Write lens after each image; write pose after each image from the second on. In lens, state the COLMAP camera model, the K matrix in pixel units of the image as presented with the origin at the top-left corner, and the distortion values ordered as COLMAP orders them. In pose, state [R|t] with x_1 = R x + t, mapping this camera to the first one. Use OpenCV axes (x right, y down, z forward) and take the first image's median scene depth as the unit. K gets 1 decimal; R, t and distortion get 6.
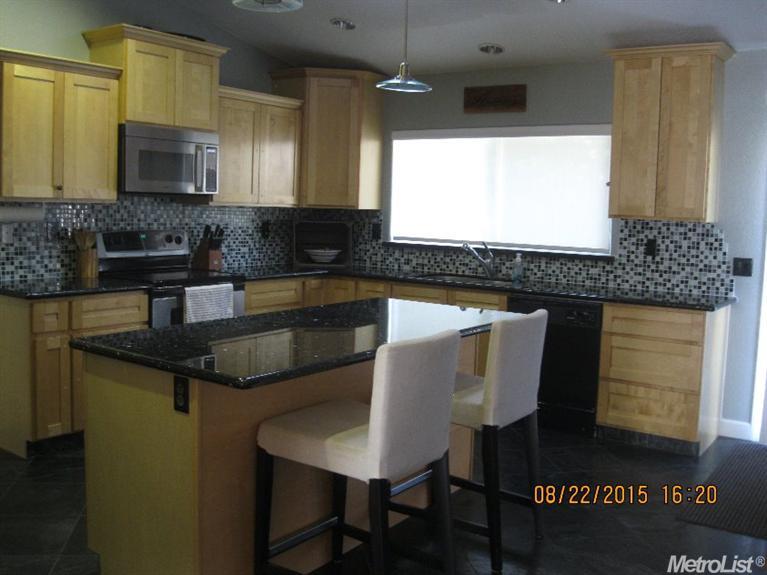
lens RADIAL K [[791.9, 0, 364.6], [0, 791.9, 272.1], [0, 0, 1]] dist [-0.109496, 0.000000]
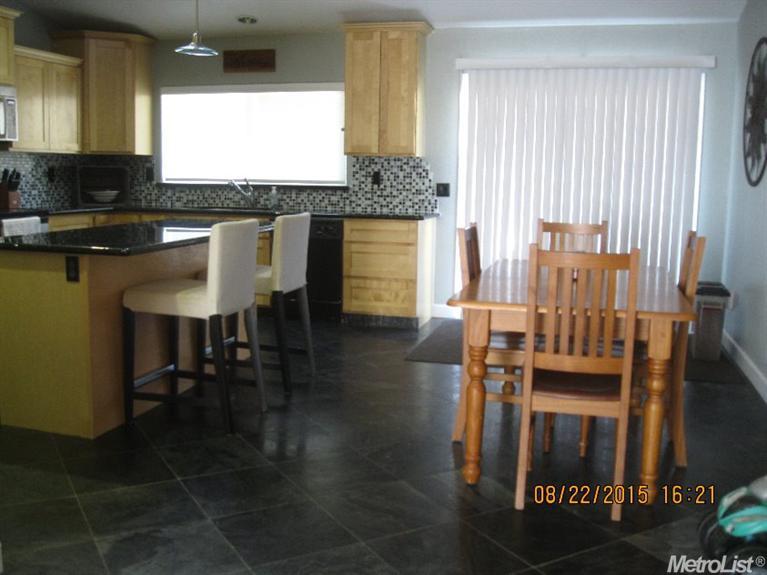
lens RADIAL K [[791.9, 0, 381.4], [0, 791.9, 285.8], [0, 0, 1]] dist [-0.109496, 0.000000]
pose [[0.934561, -0.063983, 0.350003, -0.103551], [0.040584, 0.996448, 0.073790, 0.052814], [-0.353481, -0.054757, 0.933838, -0.257651]]
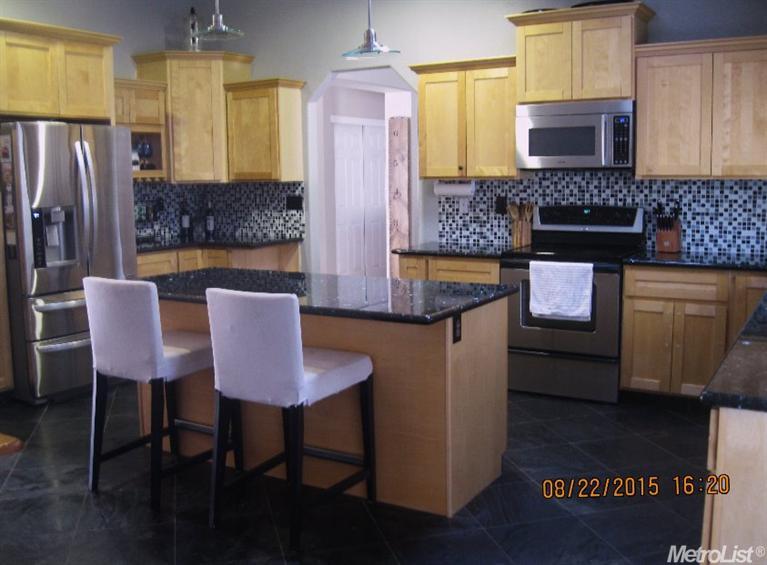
lens RADIAL K [[791.9, 0, 384.2], [0, 791.9, 279.4], [0, 0, 1]] dist [-0.109496, 0.000000]
pose [[0.078160, 0.098082, -0.992104, 0.738928], [-0.066089, 0.993469, 0.093010, -0.037282], [0.994748, 0.058298, 0.084131, 0.695458]]
